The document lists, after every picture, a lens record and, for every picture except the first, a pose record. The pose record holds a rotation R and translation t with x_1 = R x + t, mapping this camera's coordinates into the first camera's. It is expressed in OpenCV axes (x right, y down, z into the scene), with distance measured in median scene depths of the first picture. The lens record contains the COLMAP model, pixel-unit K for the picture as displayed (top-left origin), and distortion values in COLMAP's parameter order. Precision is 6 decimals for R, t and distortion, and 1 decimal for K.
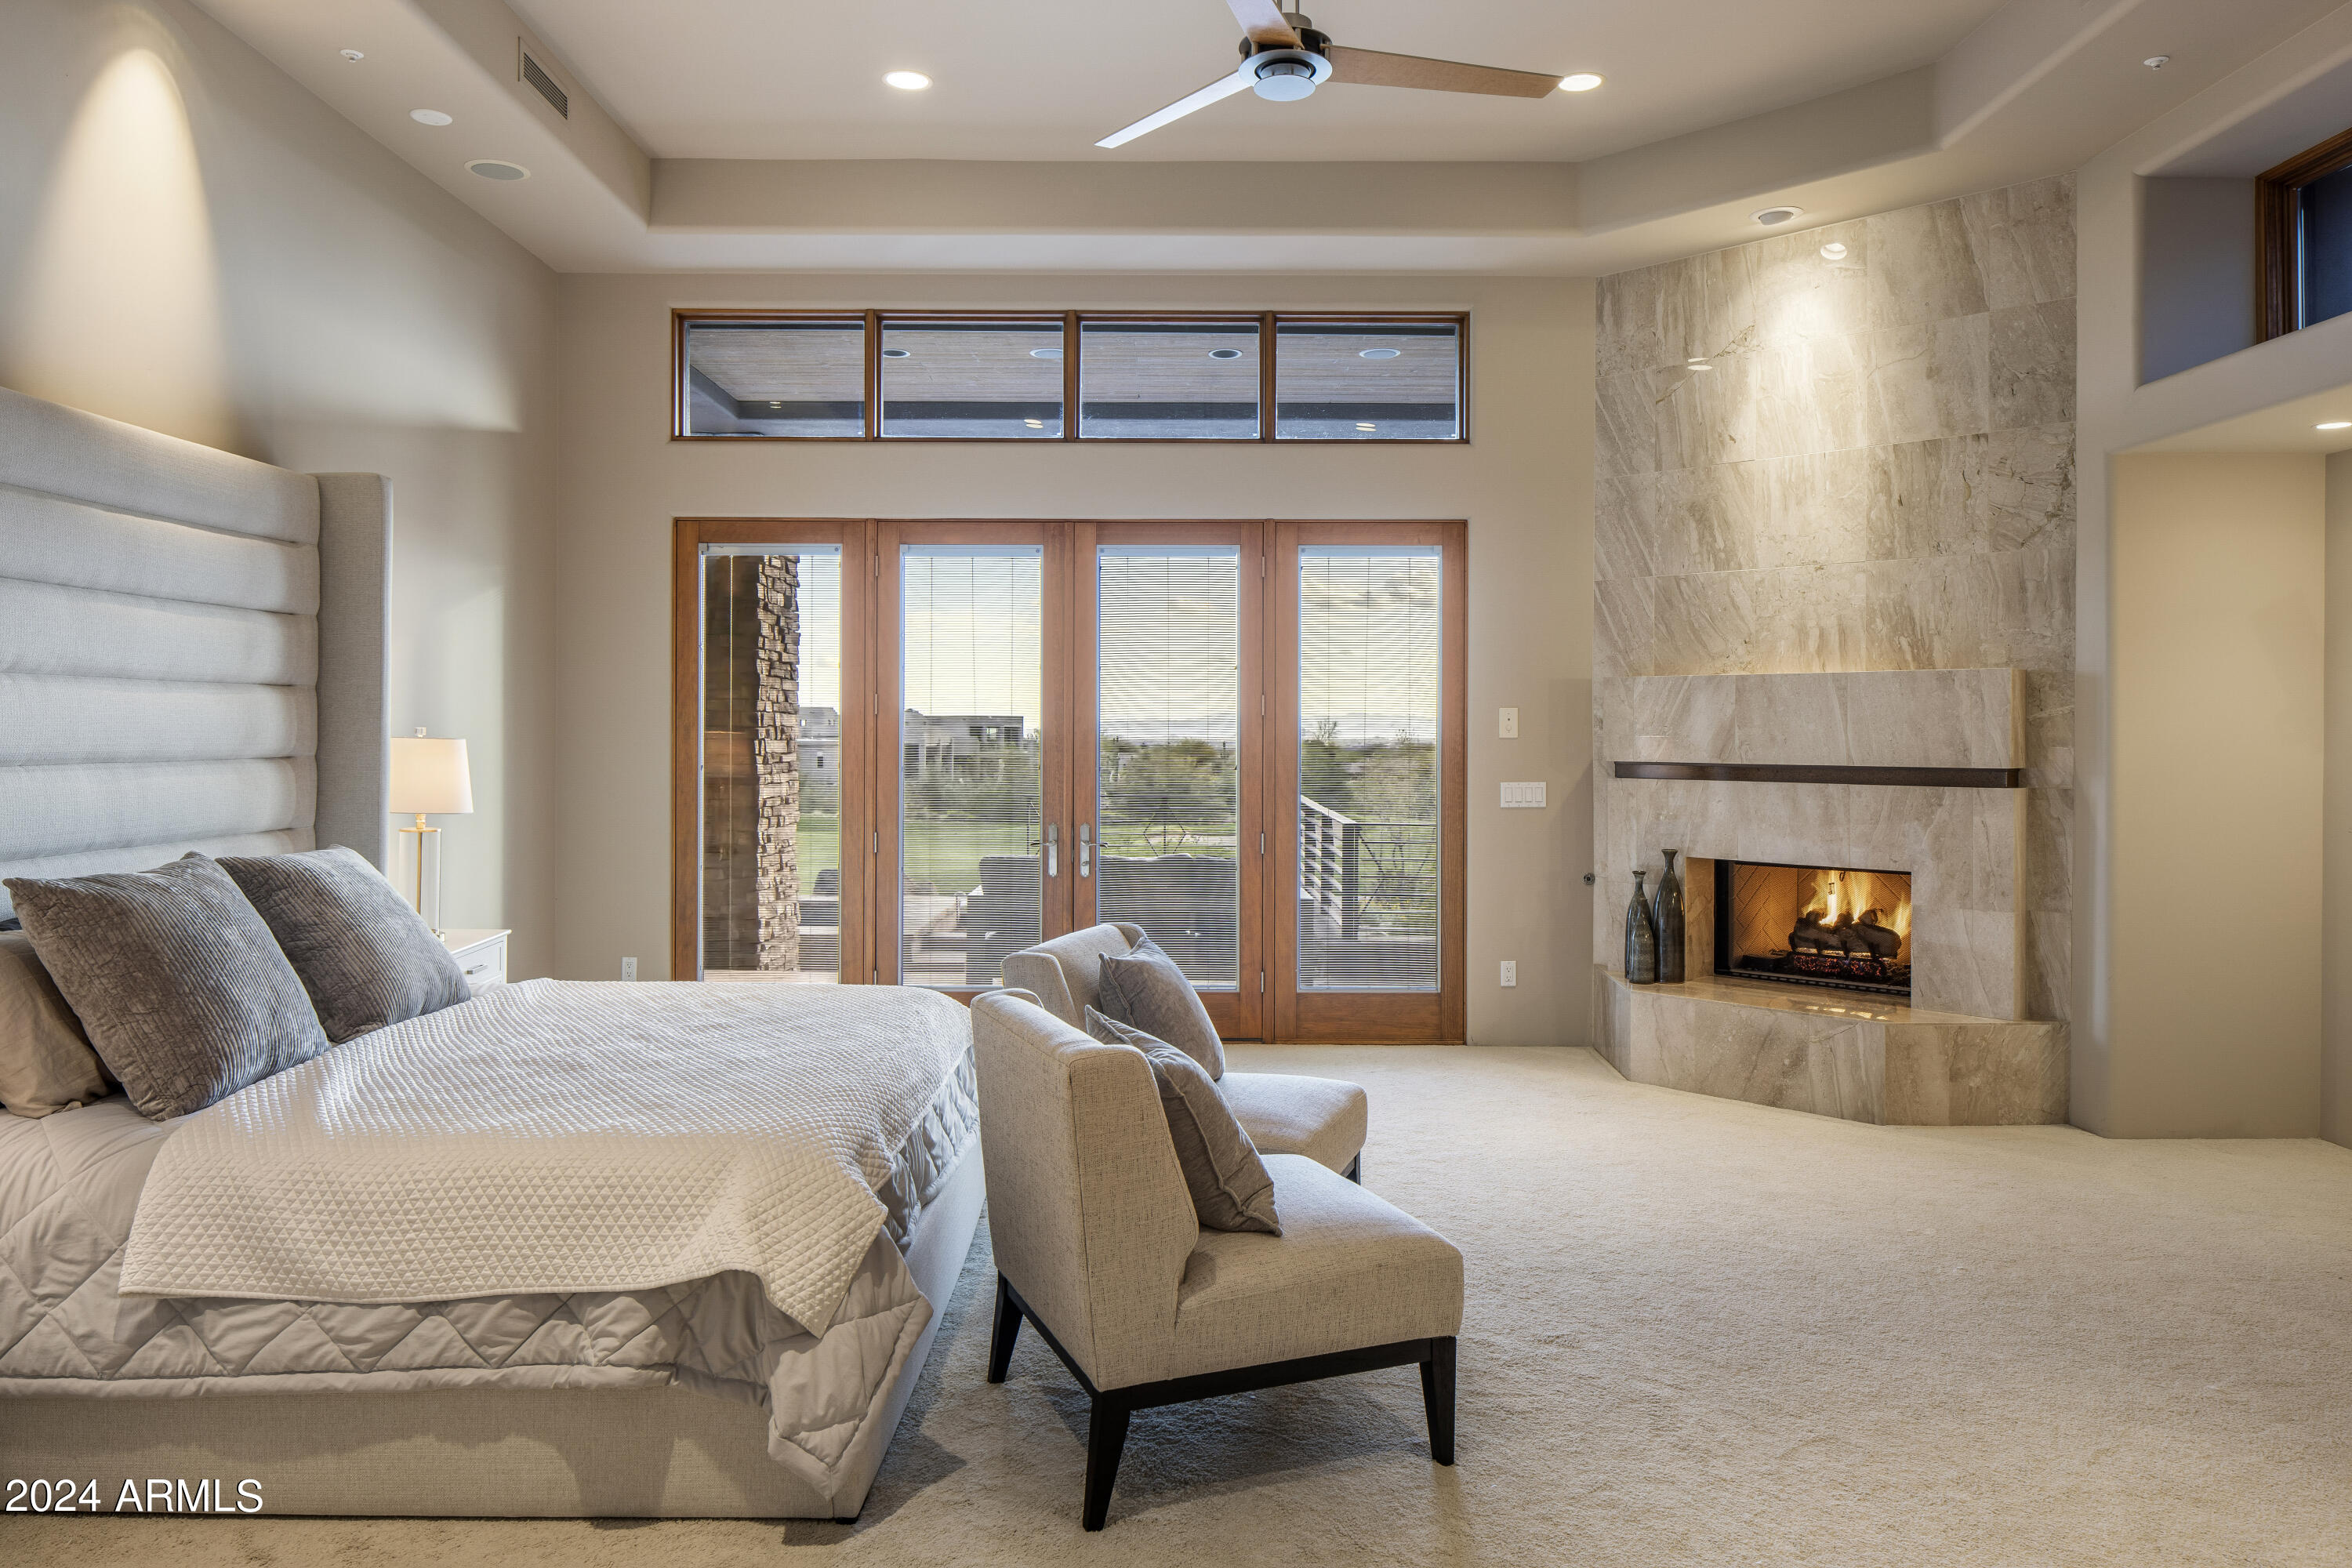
lens RADIAL K [[1588.9, 0, 1173.5], [0, 1588.9, 722.9], [0, 0, 1]] dist [-0.012423, 0.006179]
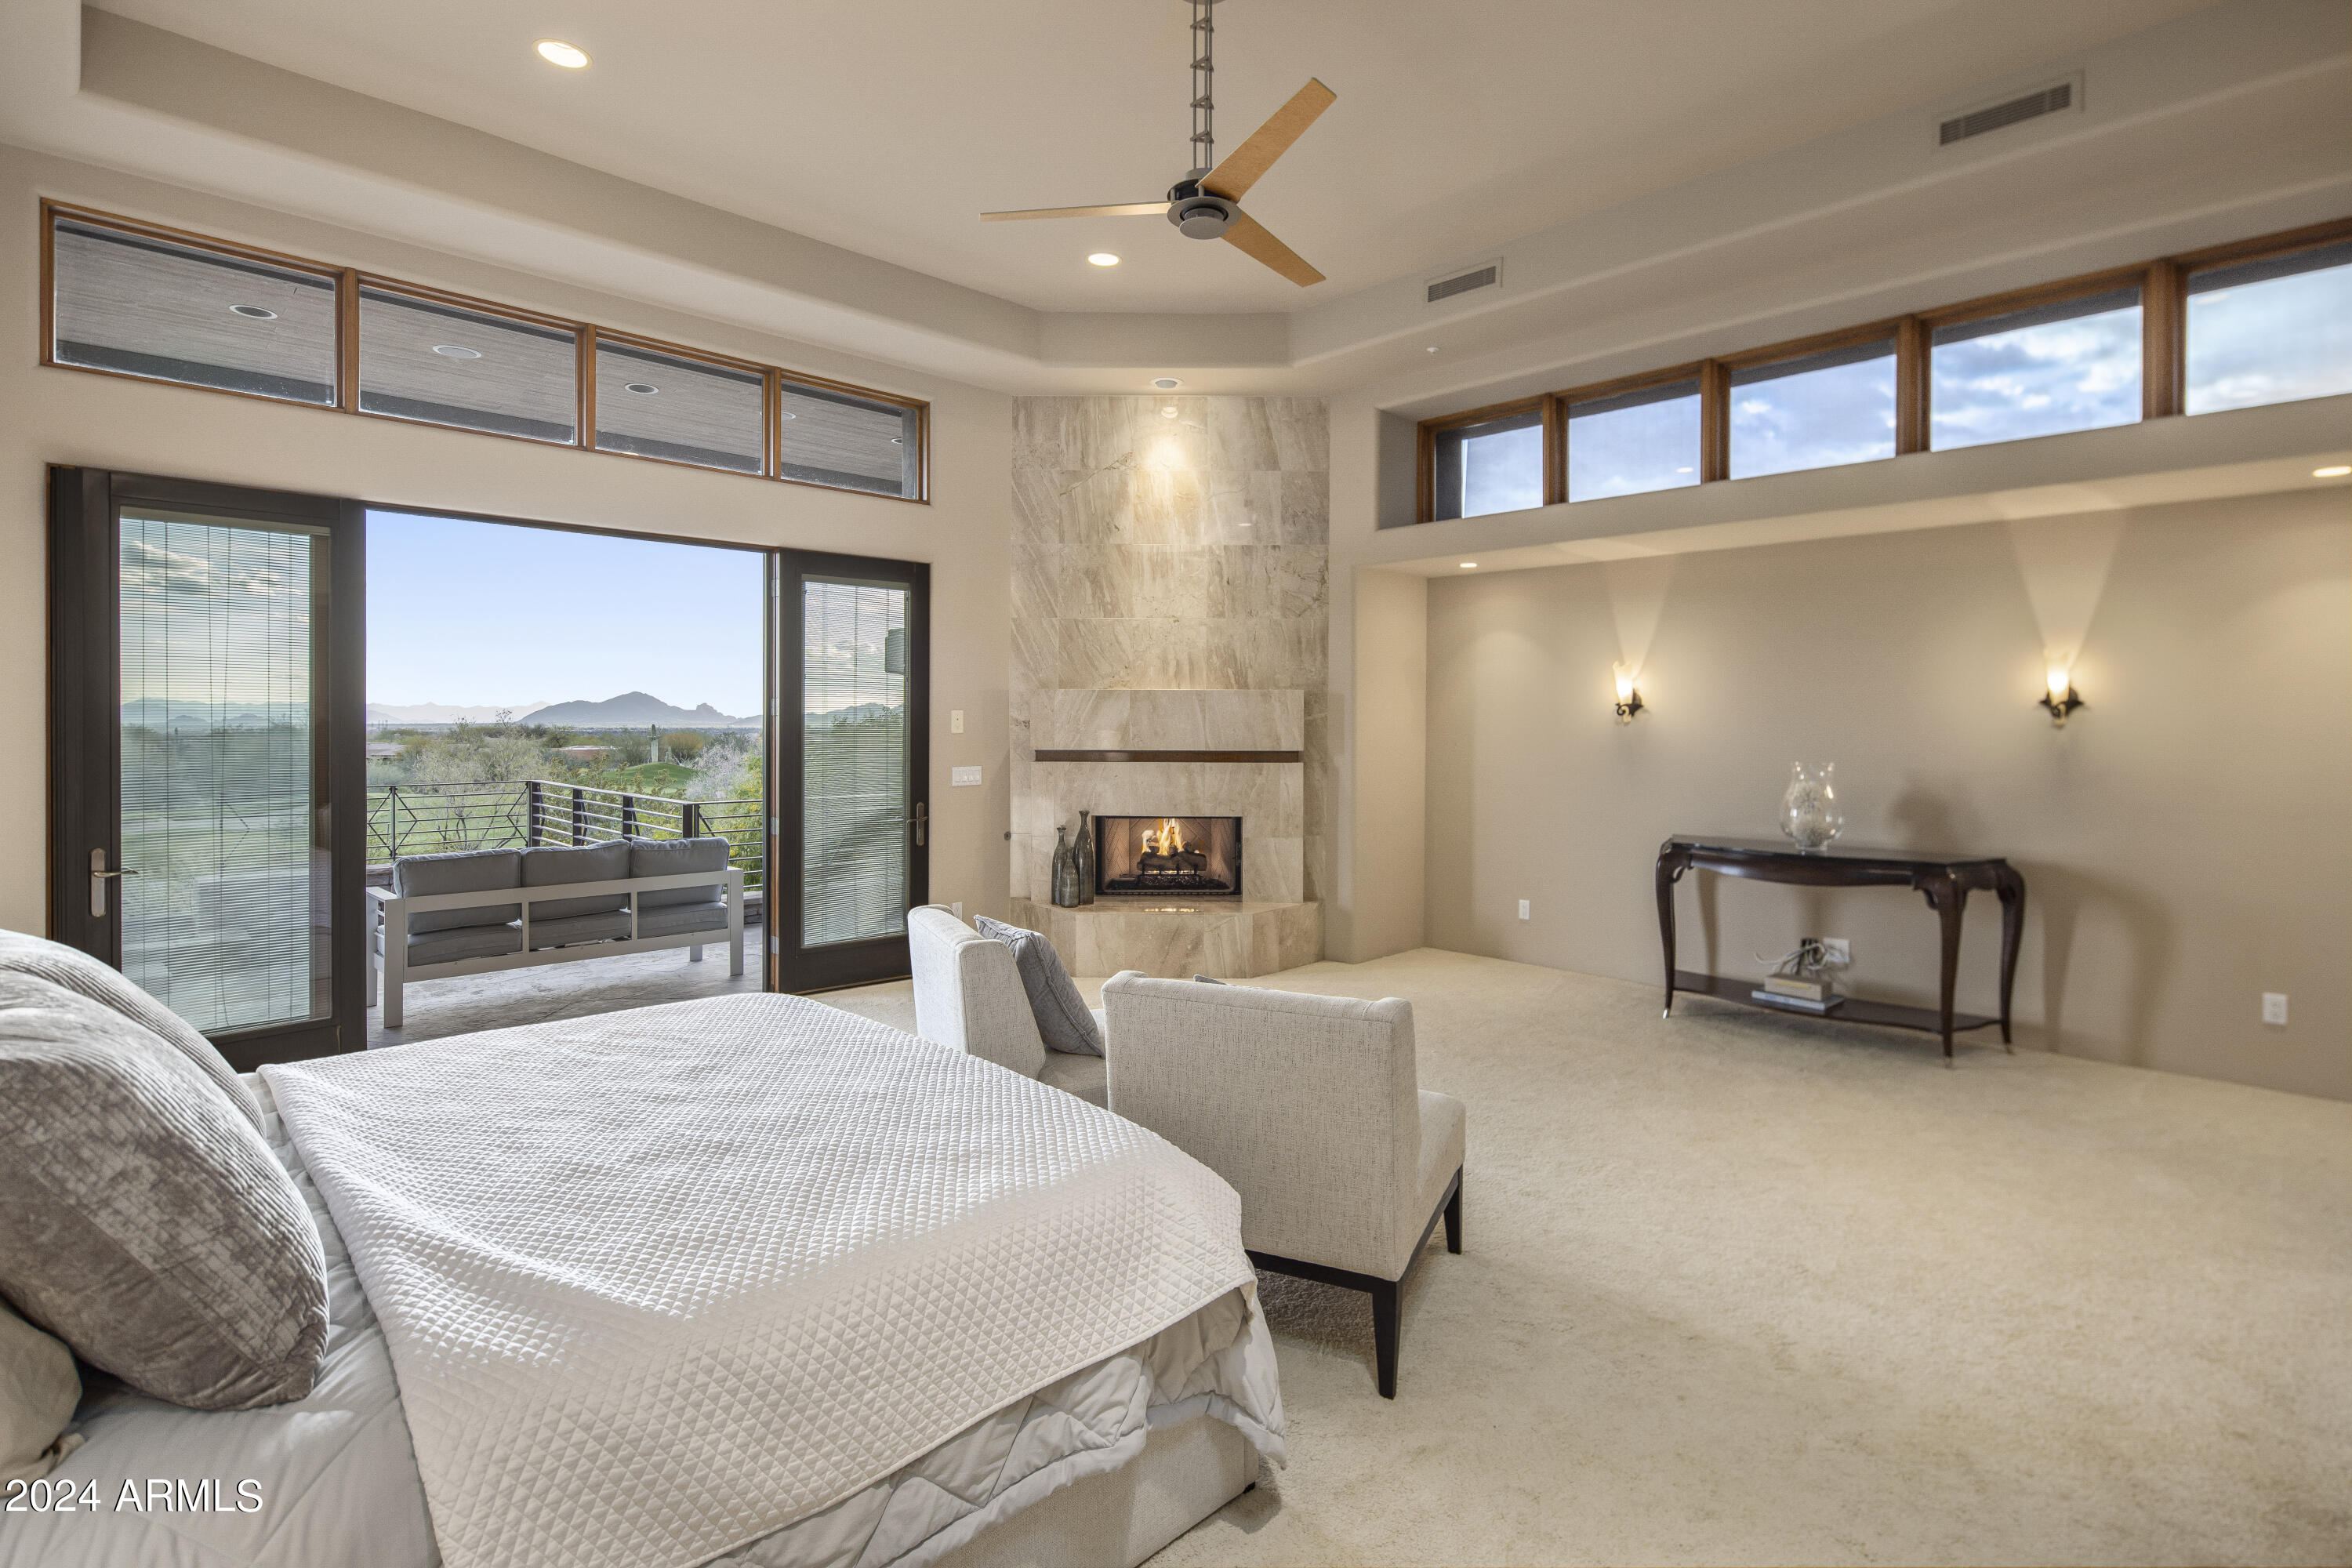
lens RADIAL K [[1131.8, 0, 1195.3], [0, 1131.8, 722.7], [0, 0, 1]] dist [0.007524, -0.005940]
pose [[0.705614, -0.003272, 0.708589, -0.374108], [-0.004230, 0.999952, 0.008830, -0.010050], [-0.708583, -0.009228, 0.705567, 0.235311]]
